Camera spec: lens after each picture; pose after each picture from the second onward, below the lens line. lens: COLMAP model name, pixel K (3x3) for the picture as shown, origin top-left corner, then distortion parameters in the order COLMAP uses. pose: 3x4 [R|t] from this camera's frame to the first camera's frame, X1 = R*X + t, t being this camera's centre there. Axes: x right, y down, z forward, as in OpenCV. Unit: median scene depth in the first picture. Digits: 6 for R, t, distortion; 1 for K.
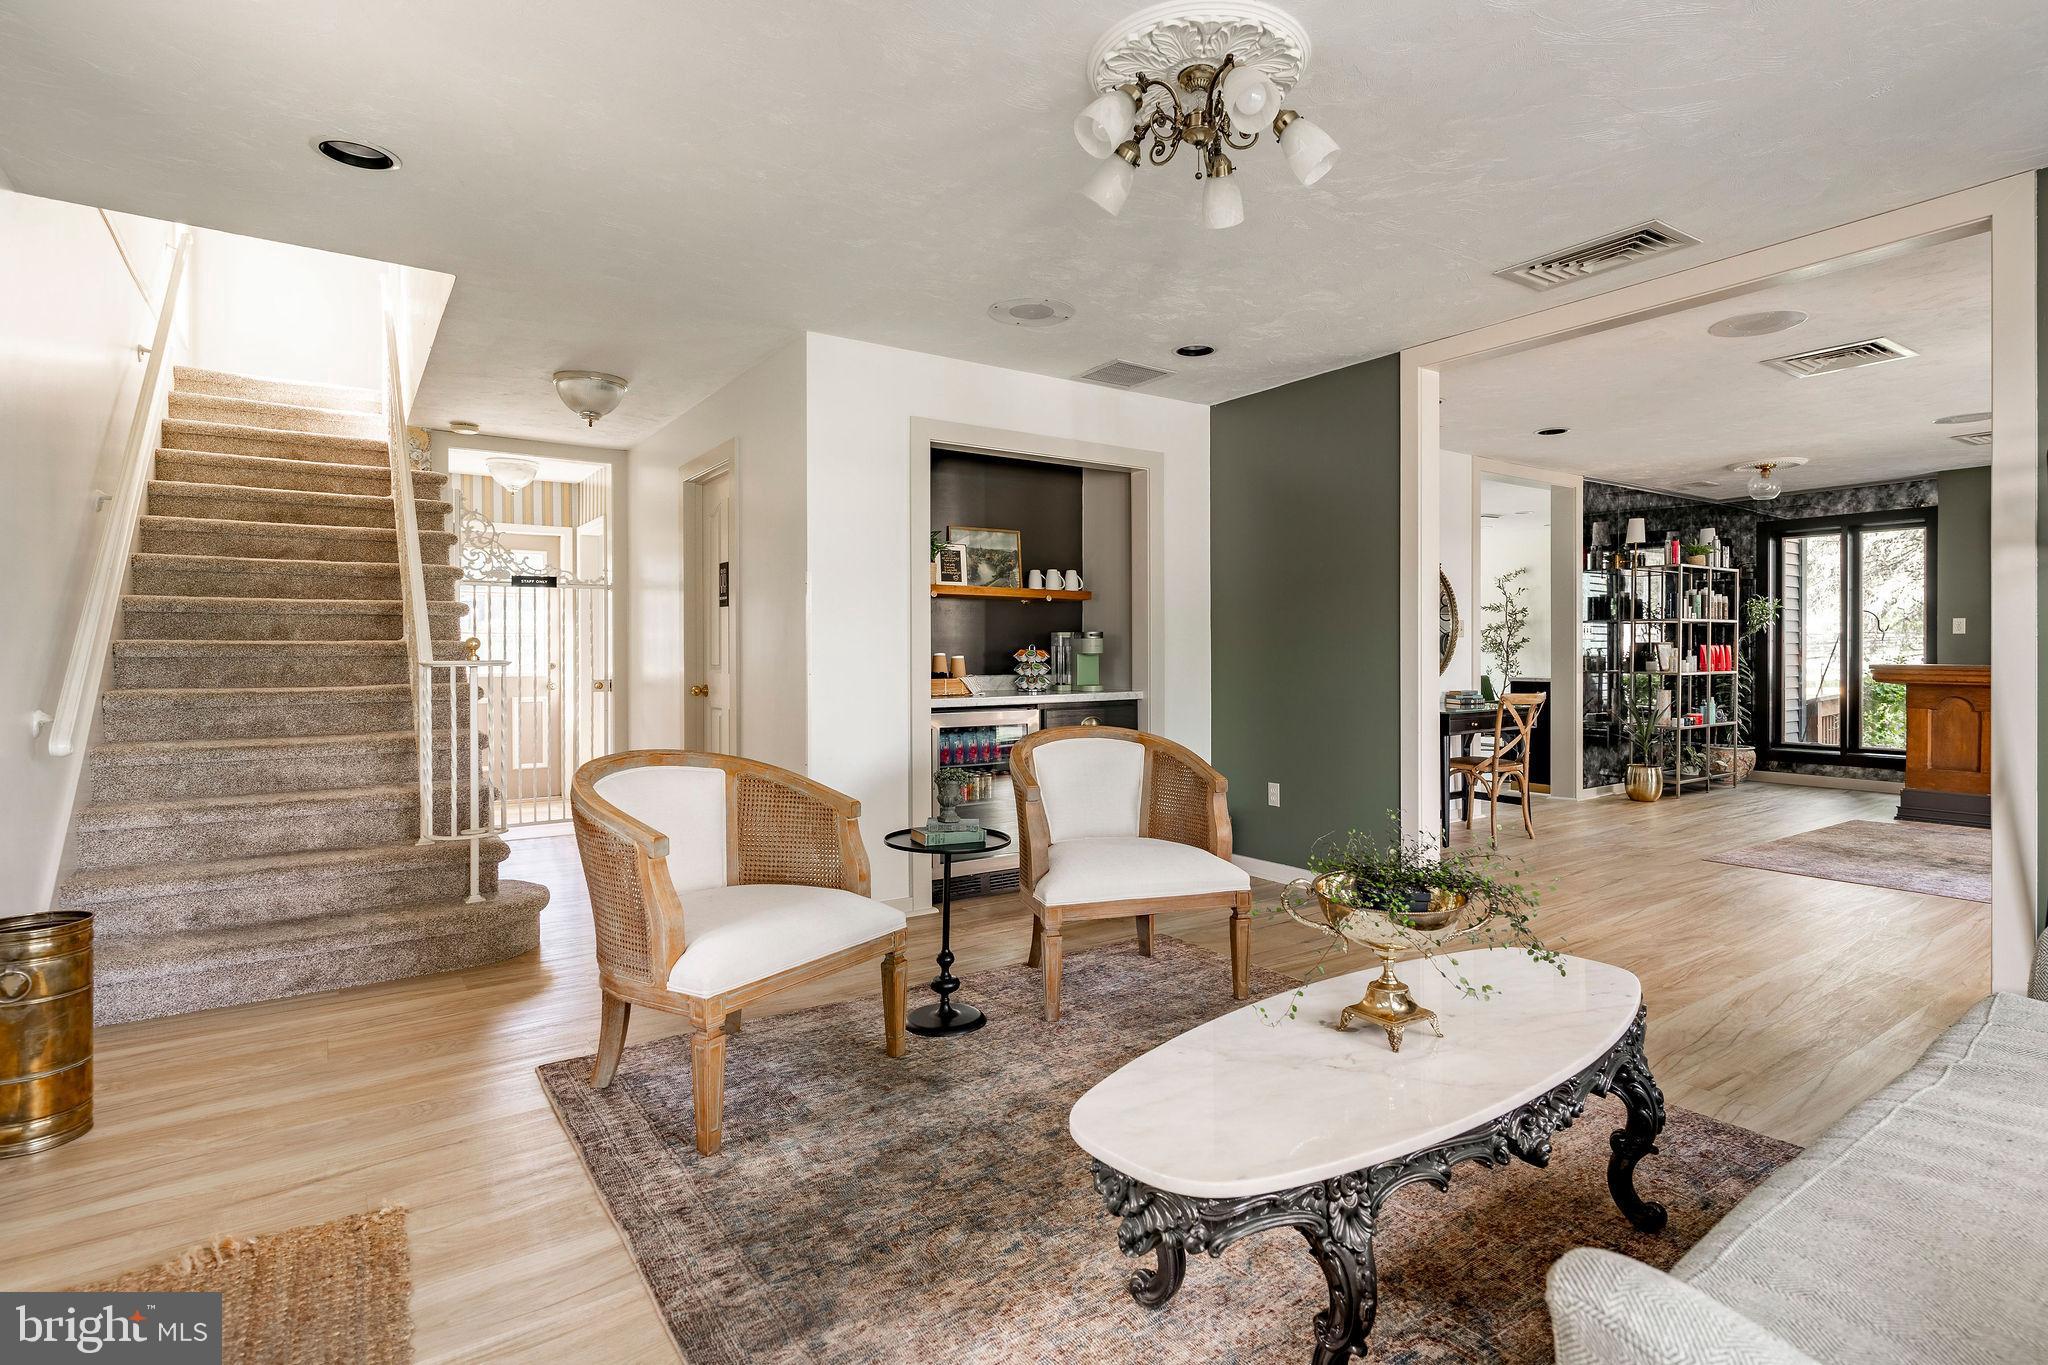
lens RADIAL K [[1005.2, 0, 1064.4], [0, 1005.2, 655.1], [0, 0, 1]] dist [-0.003580, 0.000153]
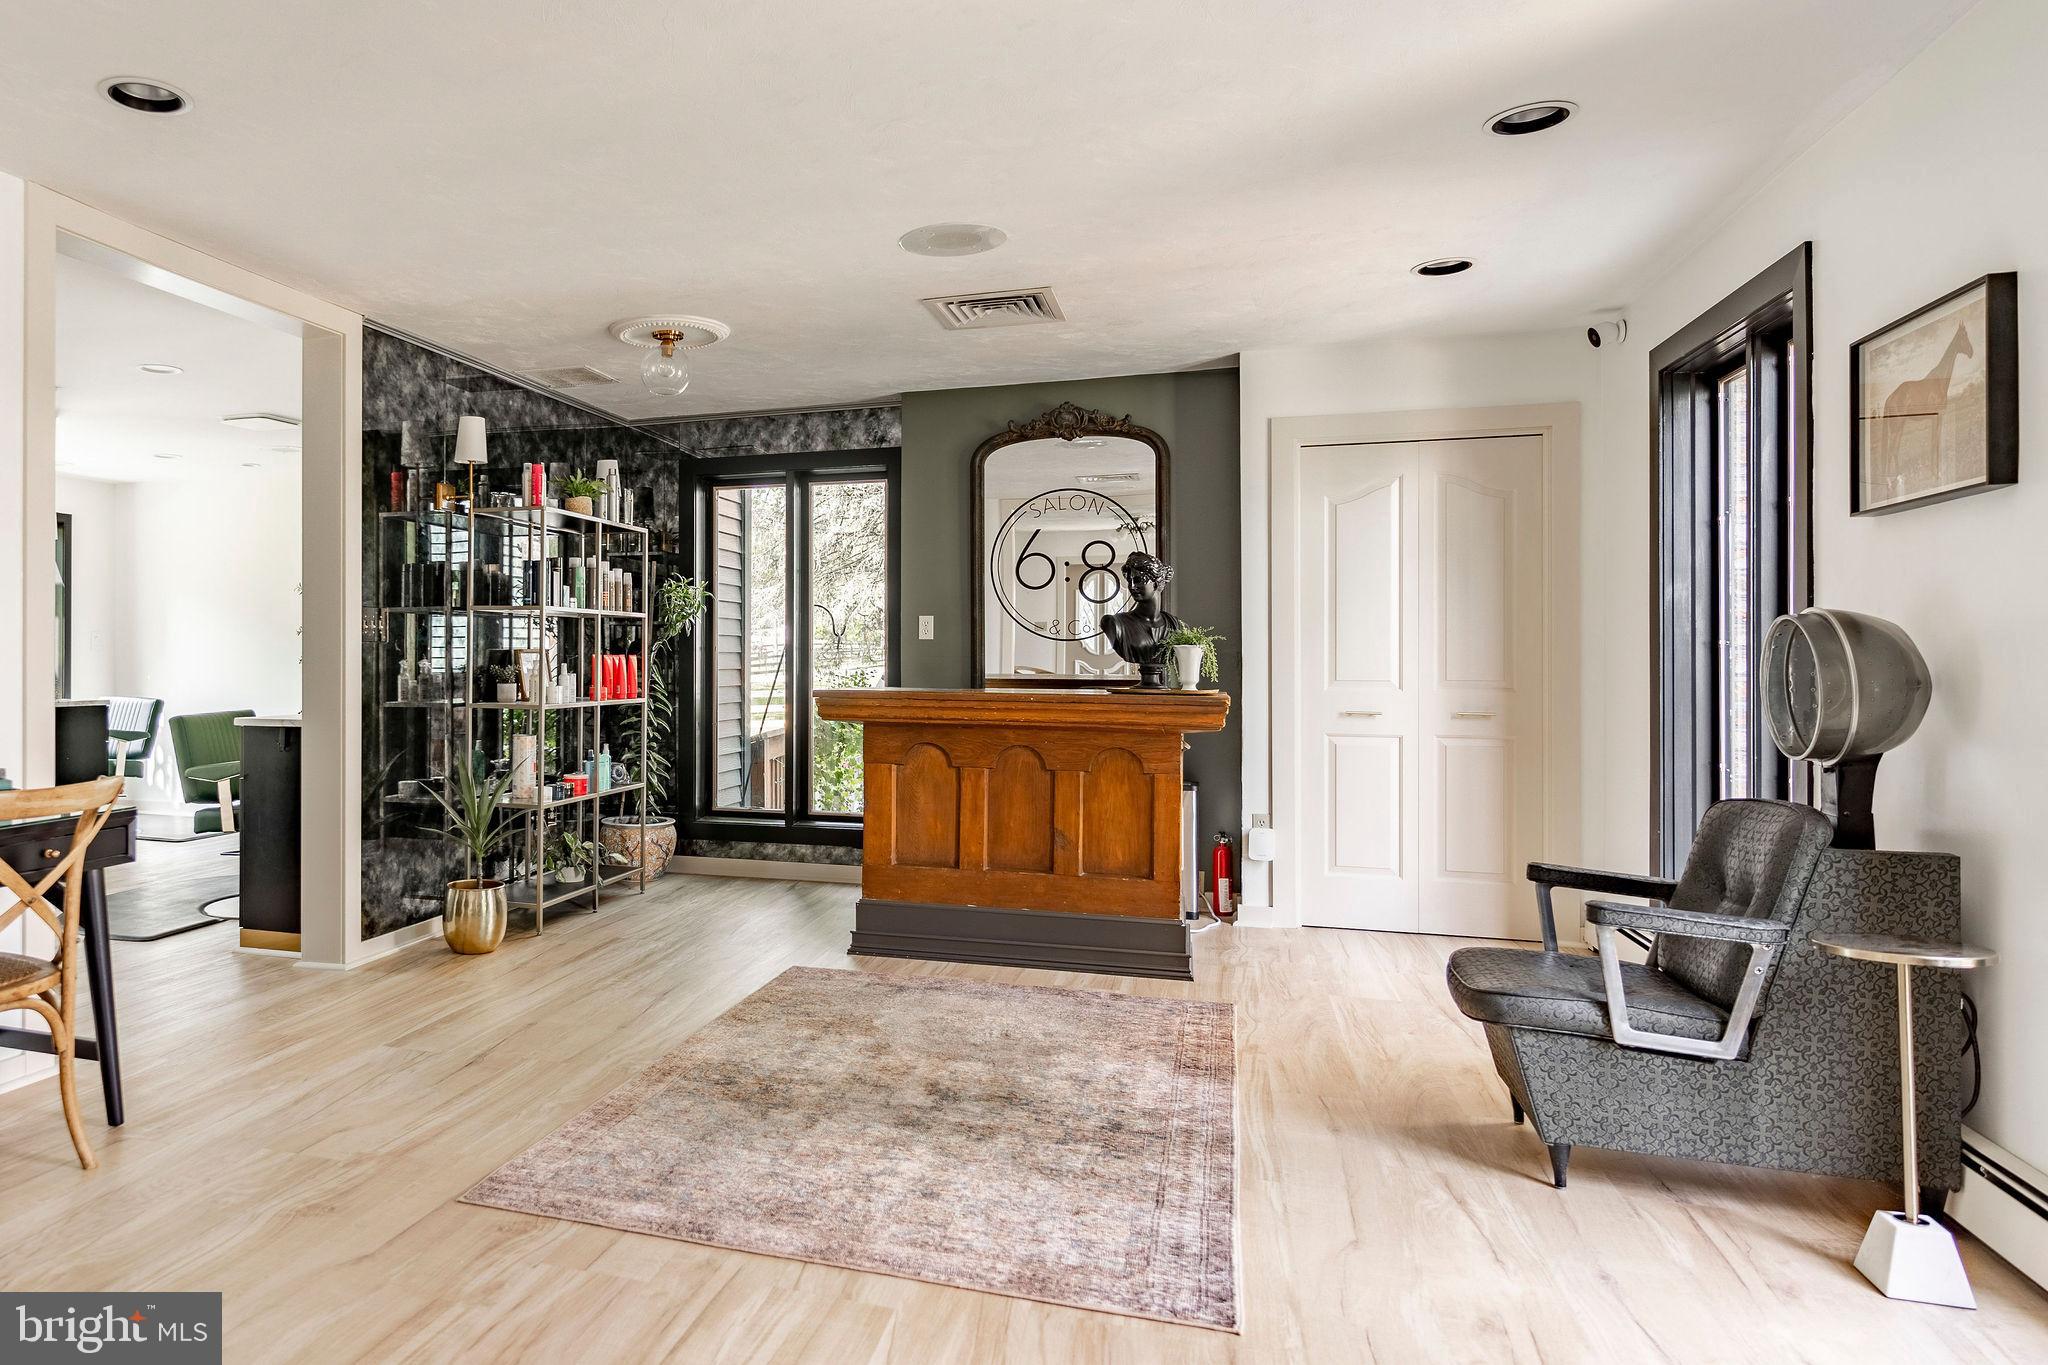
lens RADIAL K [[1005.2, 0, 1022.8], [0, 1005.2, 666.9], [0, 0, 1]] dist [-0.003580, 0.000153]
pose [[0.660692, -0.002325, 0.750653, 0.370867], [0.000887, 0.999997, 0.002317, -0.004029], [-0.750656, -0.000864, 0.660693, 0.436493]]
